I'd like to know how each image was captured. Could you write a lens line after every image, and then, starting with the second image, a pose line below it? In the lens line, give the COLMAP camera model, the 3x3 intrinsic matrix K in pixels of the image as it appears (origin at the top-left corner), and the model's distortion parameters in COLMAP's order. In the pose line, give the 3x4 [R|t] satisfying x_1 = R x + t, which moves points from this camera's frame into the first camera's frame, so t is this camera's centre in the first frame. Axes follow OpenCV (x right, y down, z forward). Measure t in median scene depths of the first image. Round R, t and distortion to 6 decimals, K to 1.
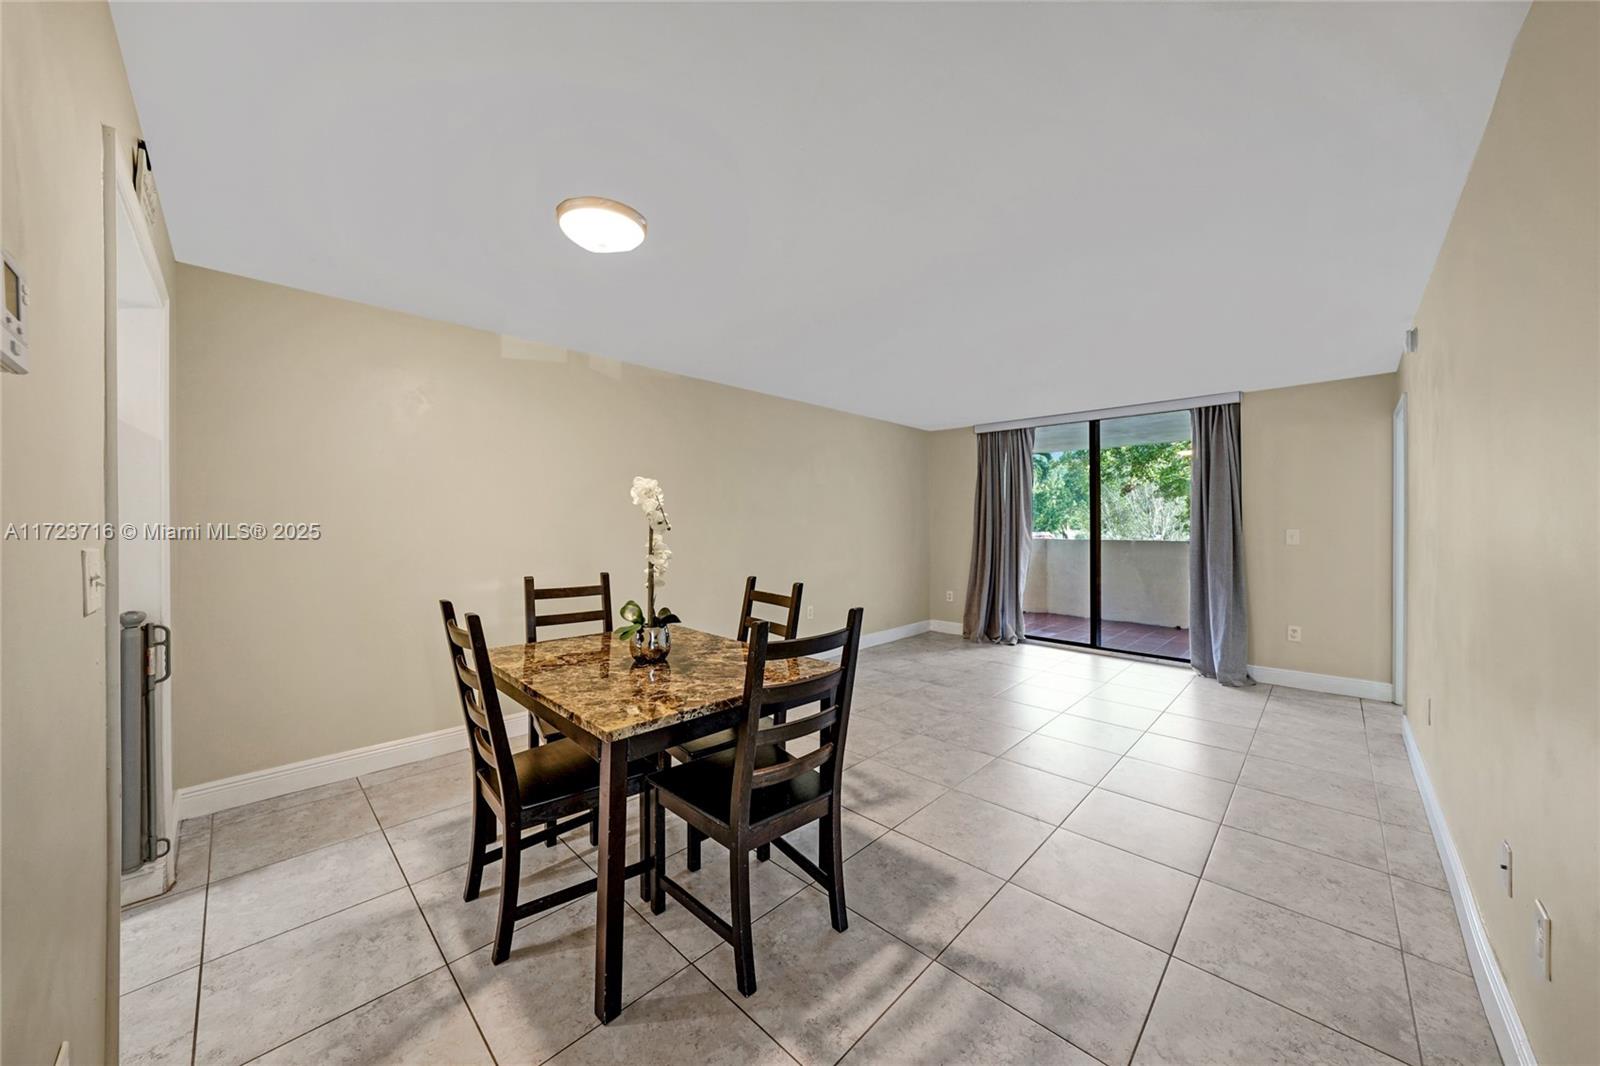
lens RADIAL K [[558.0, 0, 808.3], [0, 558.0, 537.9], [0, 0, 1]] dist [0.000033, 0.000082]
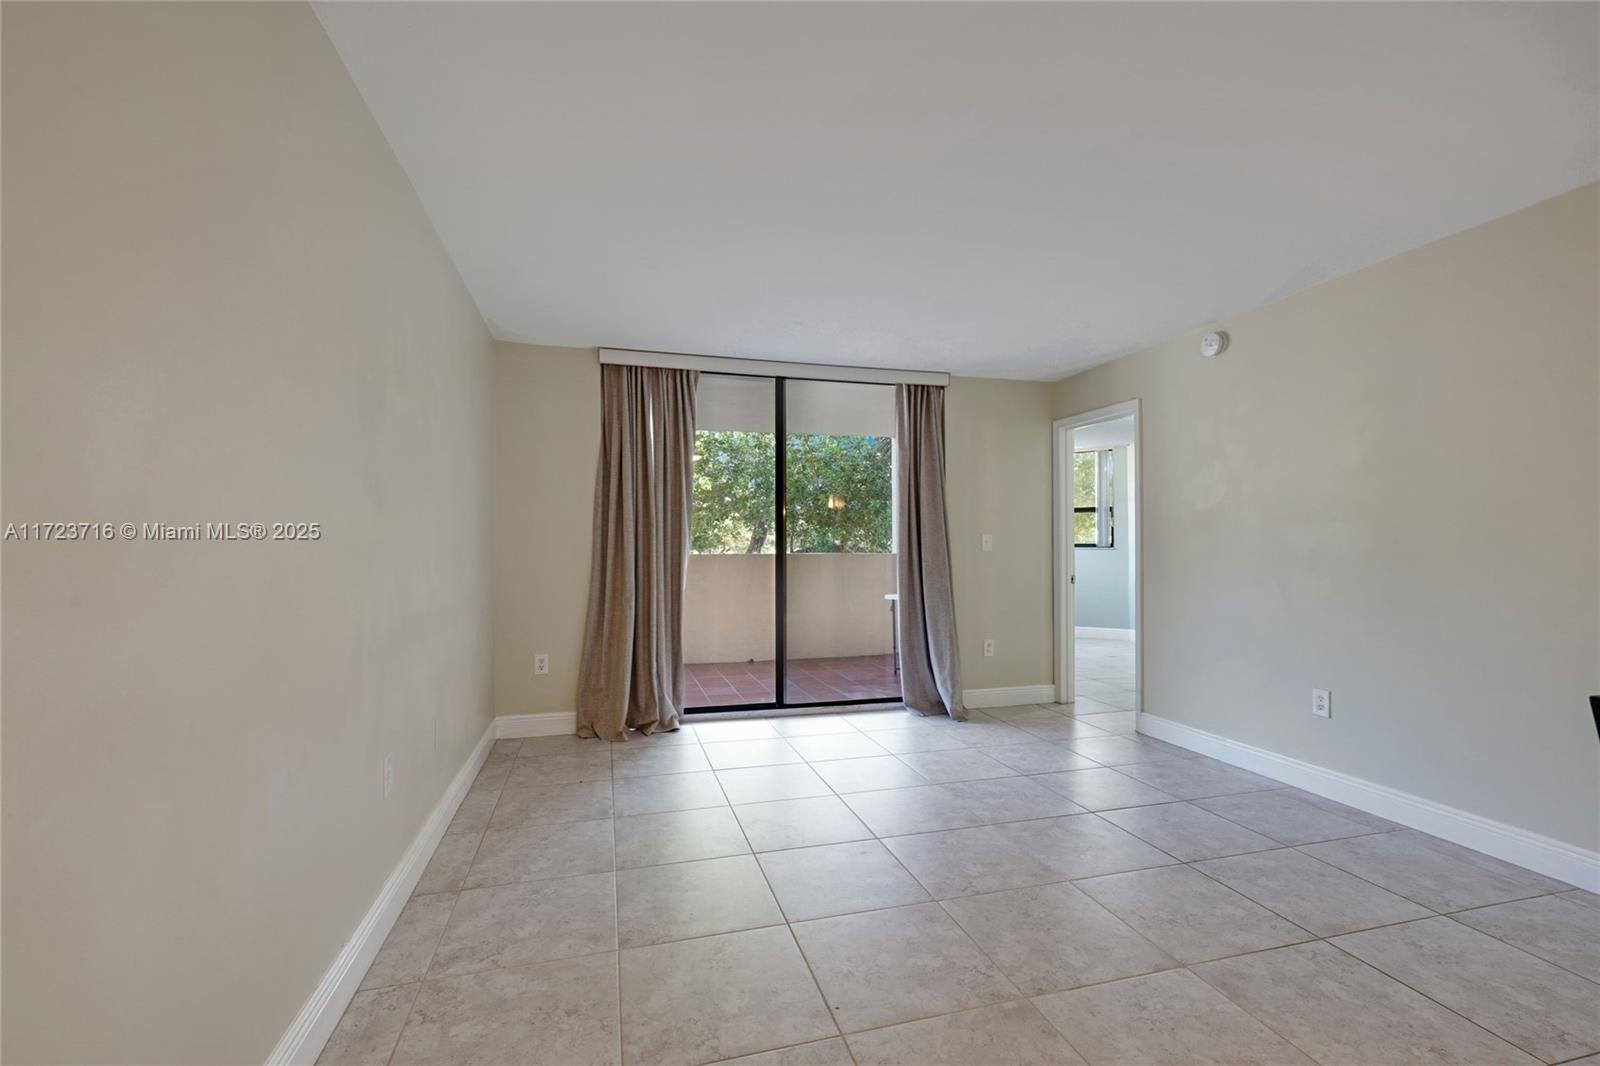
lens RADIAL K [[685.7, 0, 799.6], [0, 685.7, 544.8], [0, 0, 1]] dist [-0.001540, -0.000158]
pose [[0.517612, 0.000052, 0.855615, -0.228194], [0.022530, 0.999652, -0.013690, 0.009544], [-0.855319, 0.026363, 0.517431, 0.611957]]
